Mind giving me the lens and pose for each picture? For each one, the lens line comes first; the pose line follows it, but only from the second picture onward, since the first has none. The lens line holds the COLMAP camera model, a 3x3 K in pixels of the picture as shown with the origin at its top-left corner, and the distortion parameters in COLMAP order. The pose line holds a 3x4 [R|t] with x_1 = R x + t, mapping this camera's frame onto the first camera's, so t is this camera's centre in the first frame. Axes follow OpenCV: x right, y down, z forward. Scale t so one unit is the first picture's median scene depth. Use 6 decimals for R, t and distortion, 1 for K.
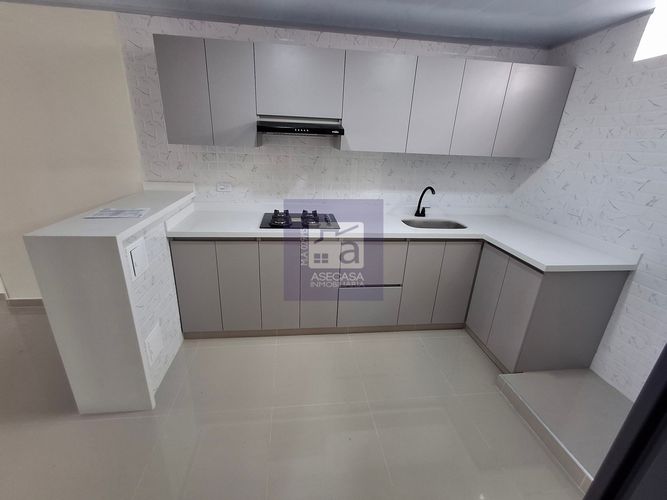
lens RADIAL K [[304.3, 0, 330.1], [0, 304.3, 251.8], [0, 0, 1]] dist [-0.001761, 0.007183]
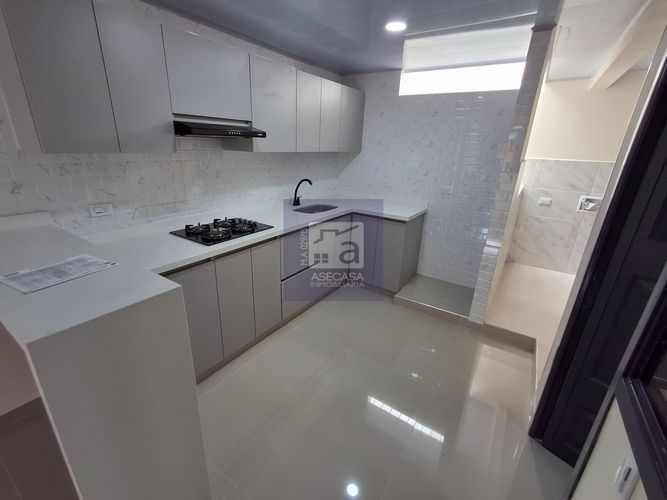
lens RADIAL K [[304.3, 0, 330.1], [0, 304.3, 251.8], [0, 0, 1]] dist [-0.001761, 0.007183]
pose [[0.648709, -0.275044, 0.709596, -0.570697], [0.260923, 0.956275, 0.132124, -0.077689], [-0.714909, 0.099440, 0.692110, 0.138672]]
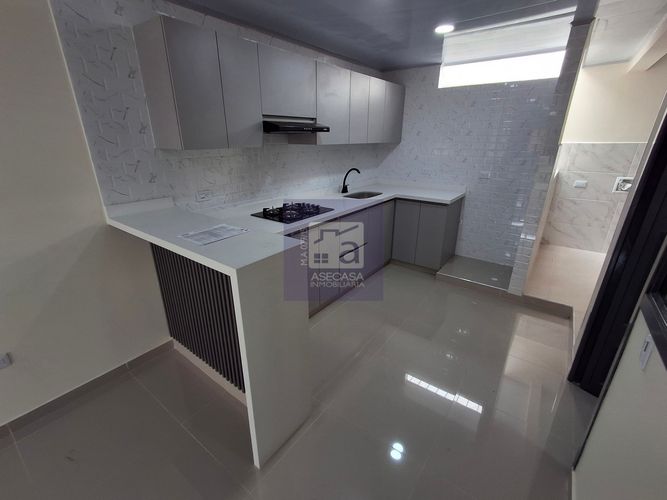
lens RADIAL K [[304.3, 0, 330.1], [0, 304.3, 251.8], [0, 0, 1]] dist [-0.001761, 0.007183]
pose [[0.691581, -0.295017, 0.659303, -0.774140], [0.281000, 0.950769, 0.130680, -0.074777], [-0.665398, 0.094888, 0.740434, 0.125338]]
